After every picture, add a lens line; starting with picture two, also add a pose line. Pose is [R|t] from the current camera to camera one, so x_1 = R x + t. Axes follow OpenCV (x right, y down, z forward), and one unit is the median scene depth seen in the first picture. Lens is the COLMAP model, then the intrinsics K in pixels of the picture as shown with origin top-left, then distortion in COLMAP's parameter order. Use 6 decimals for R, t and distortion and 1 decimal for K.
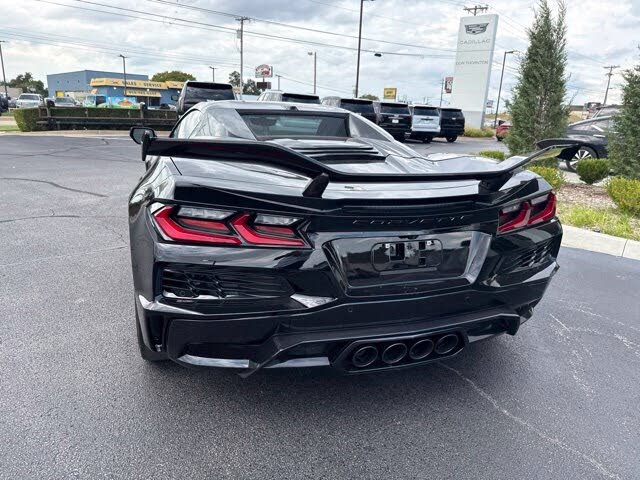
lens RADIAL K [[456.2, 0, 323.3], [0, 456.2, 238.7], [0, 0, 1]] dist [0.023722, -0.033950]
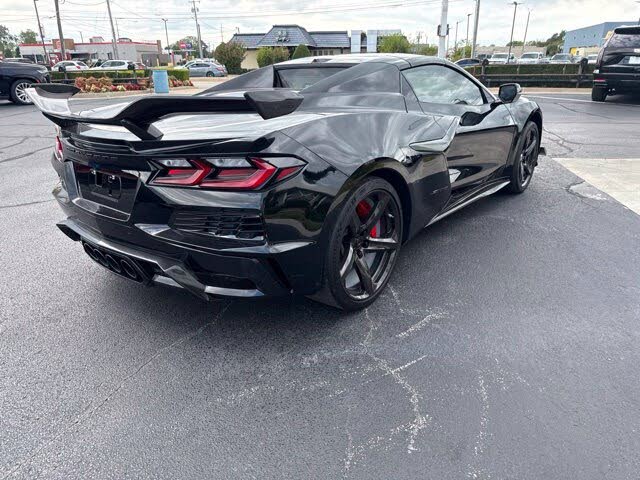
lens RADIAL K [[456.2, 0, 318.5], [0, 456.2, 237.2], [0, 0, 1]] dist [0.023722, -0.033950]
pose [[0.524960, 0.261369, -0.810002, 0.132958], [-0.194333, 0.963351, 0.184904, -0.014480], [0.828645, 0.060343, 0.556513, 0.068132]]
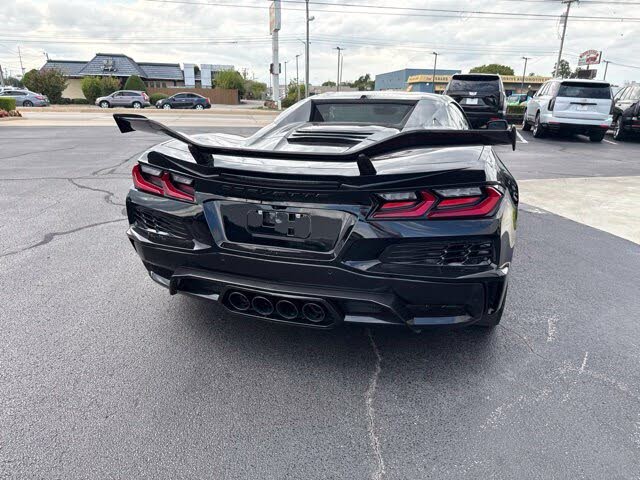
lens RADIAL K [[456.2, 0, 322.7], [0, 456.2, 235.5], [0, 0, 1]] dist [0.023722, -0.033950]
pose [[0.797856, 0.150882, -0.583661, 0.081196], [-0.147633, 0.987595, 0.053491, -0.000965], [0.584491, 0.043489, 0.810234, 0.012306]]
